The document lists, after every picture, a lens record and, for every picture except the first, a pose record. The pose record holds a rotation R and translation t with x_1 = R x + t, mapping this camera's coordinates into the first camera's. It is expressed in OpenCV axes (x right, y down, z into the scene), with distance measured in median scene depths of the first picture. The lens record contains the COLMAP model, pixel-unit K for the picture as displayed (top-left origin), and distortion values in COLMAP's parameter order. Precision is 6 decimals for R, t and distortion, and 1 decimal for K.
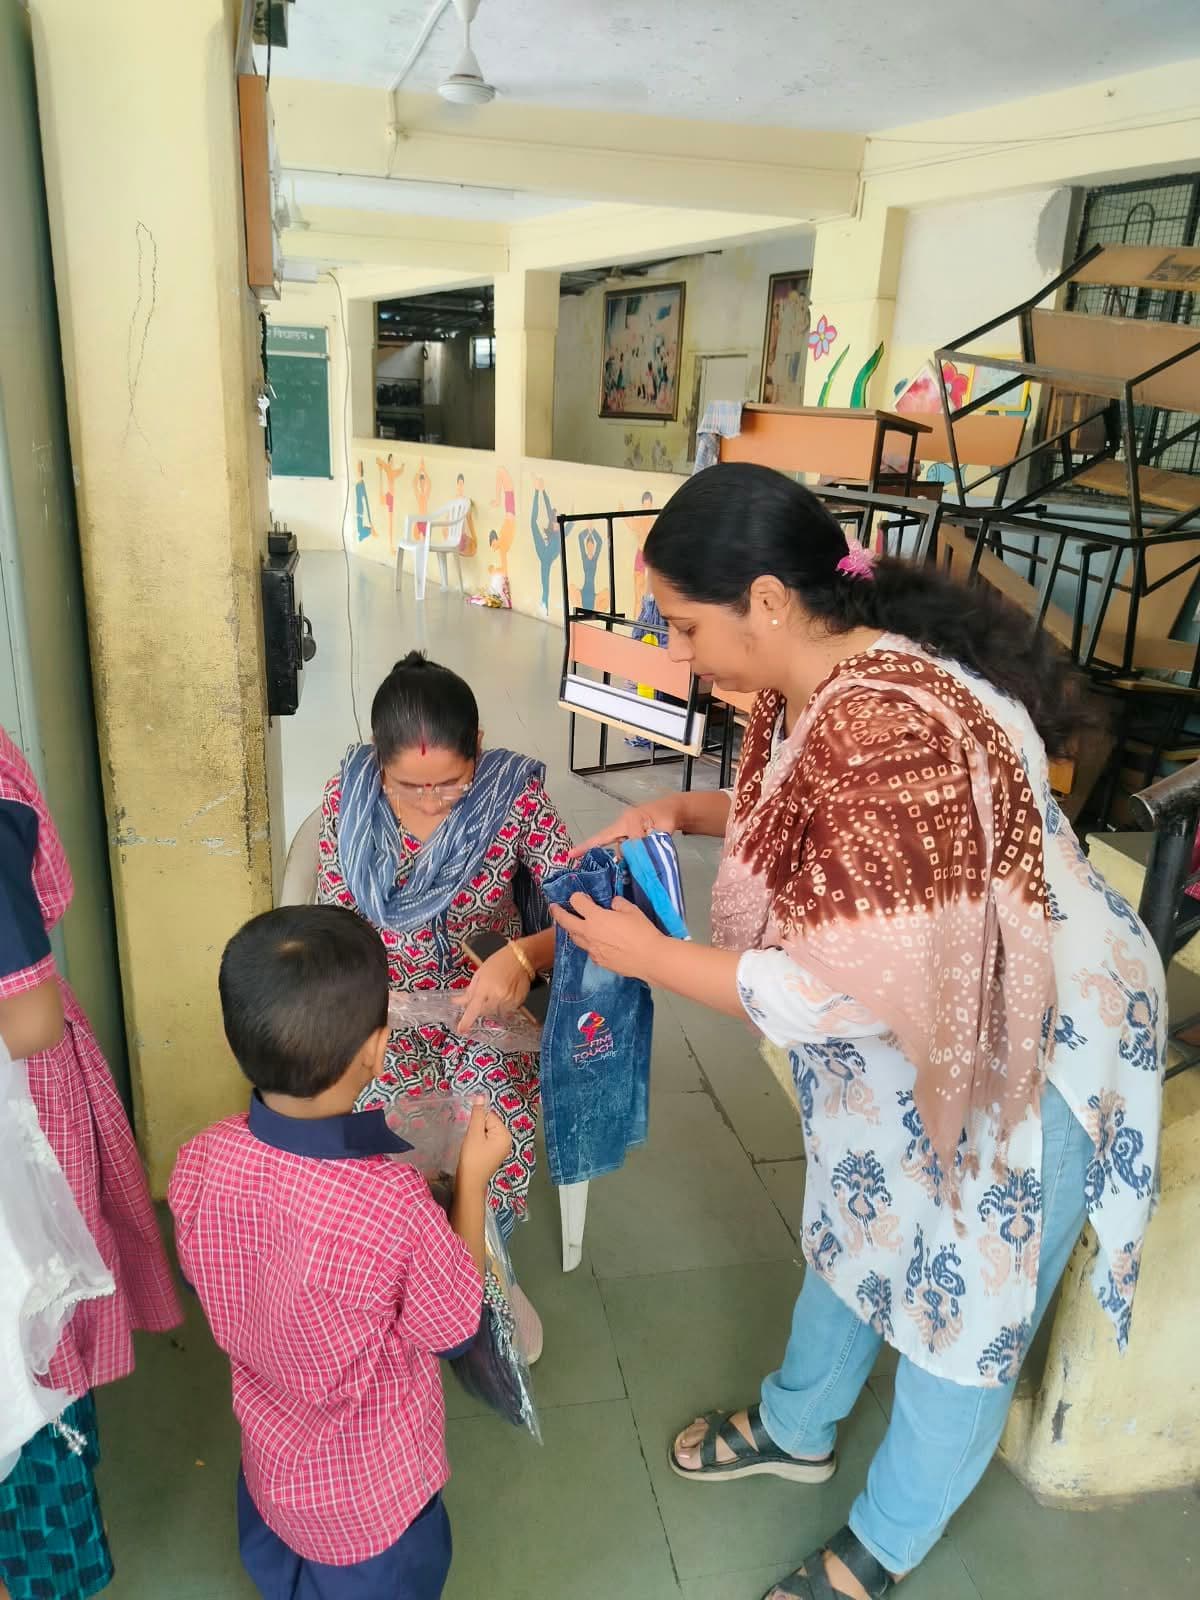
lens RADIAL K [[1172.0, 0, 600.0], [0, 1172.0, 800.0], [0, 0, 1]] dist [0.052540, -0.050146]
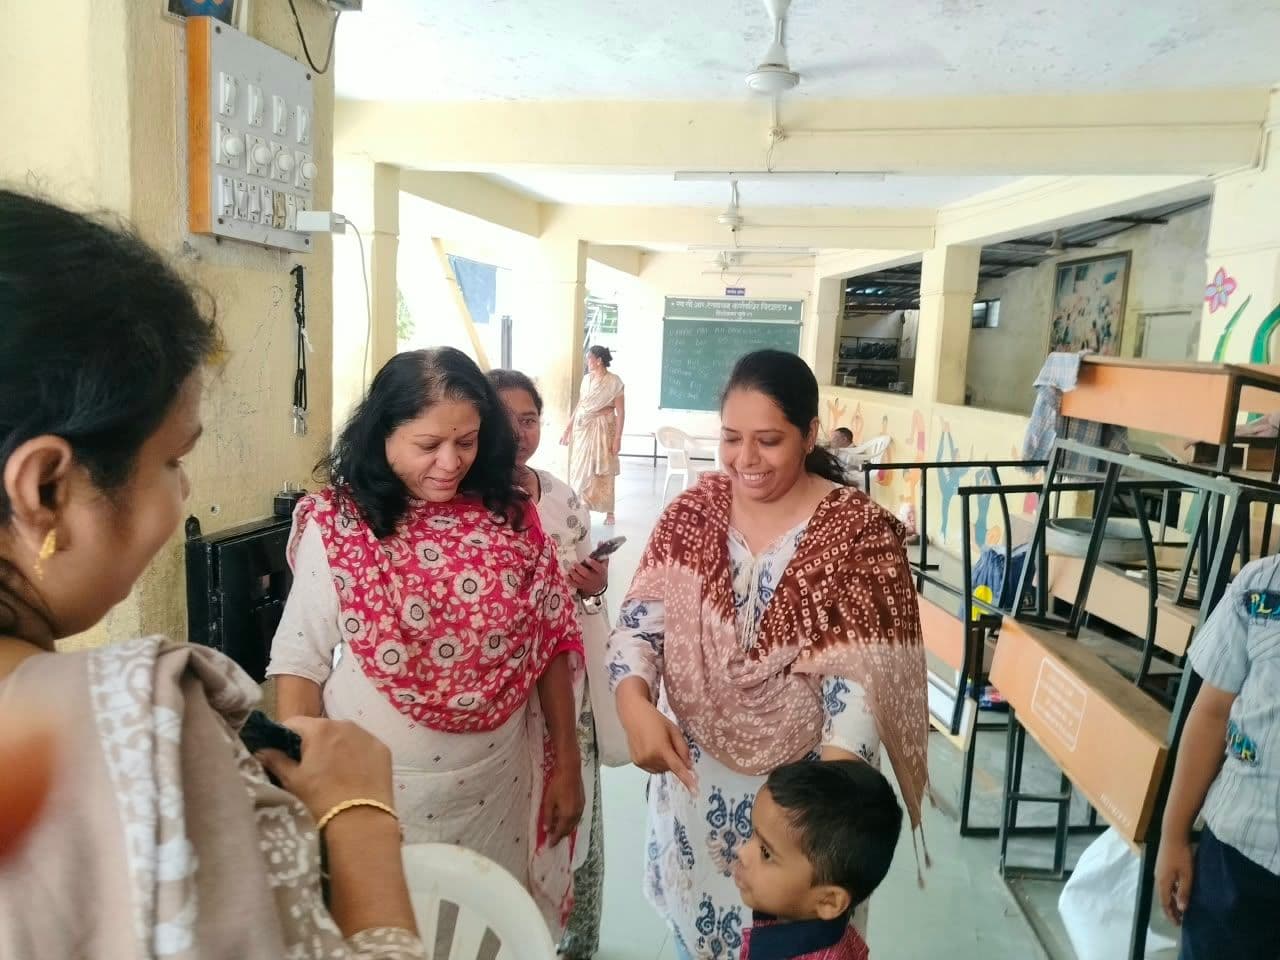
lens RADIAL K [[937.6, 0, 640.0], [0, 937.6, 480.0], [0, 0, 1]] dist [0.052540, -0.050146]
pose [[0.902366, 0.054632, -0.427494, 0.061115], [-0.136438, 0.977126, -0.163123, -0.033629], [0.408804, 0.205523, 0.889179, 0.100441]]
